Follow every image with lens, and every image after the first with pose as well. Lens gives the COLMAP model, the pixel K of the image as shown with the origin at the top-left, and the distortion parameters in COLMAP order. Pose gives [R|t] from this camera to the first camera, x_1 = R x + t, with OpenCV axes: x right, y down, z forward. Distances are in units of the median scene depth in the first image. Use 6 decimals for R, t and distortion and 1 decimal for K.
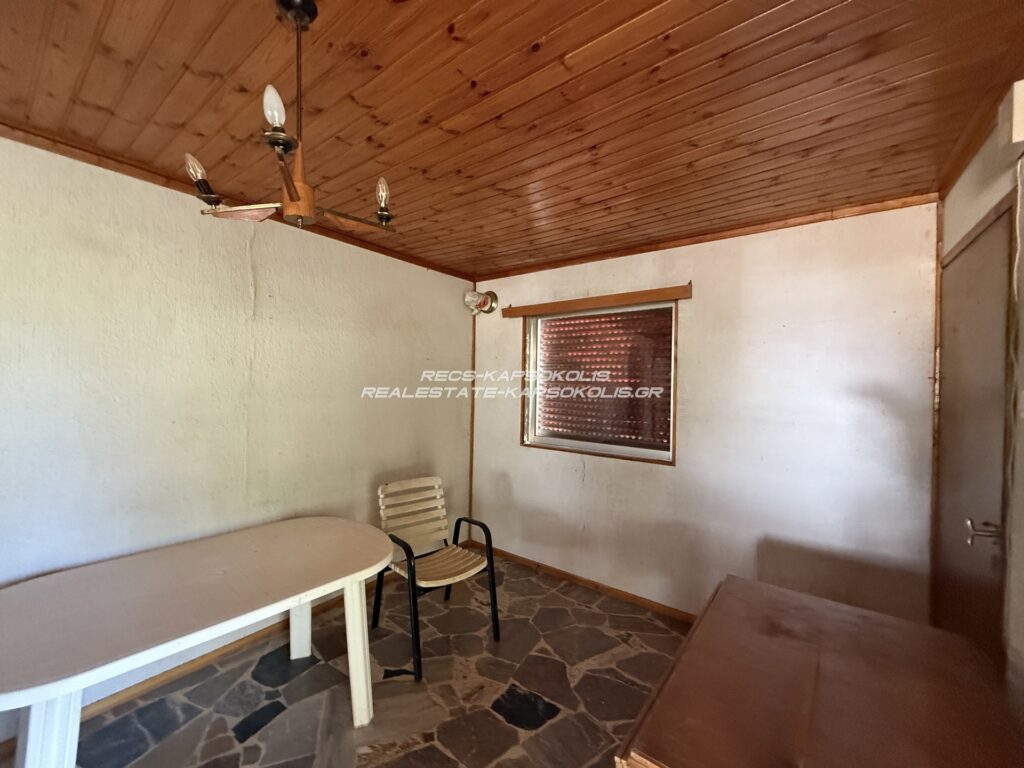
lens RADIAL K [[407.9, 0, 513.3], [0, 407.9, 384.7], [0, 0, 1]] dist [0.000085, 0.000649]
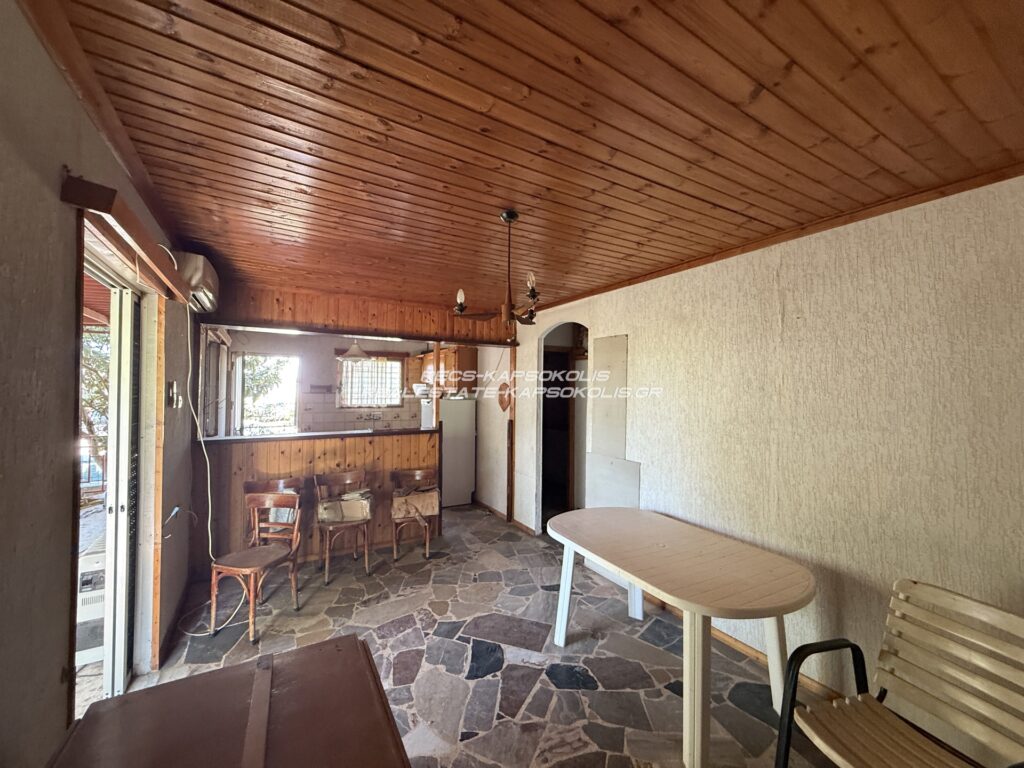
lens RADIAL K [[407.9, 0, 513.4], [0, 407.9, 387.3], [0, 0, 1]] dist [0.000085, 0.000649]
pose [[-0.381866, -0.019666, -0.924008, 0.656068], [-0.015159, 0.999772, -0.015014, -0.039168], [0.924093, 0.008273, -0.382078, 0.931147]]
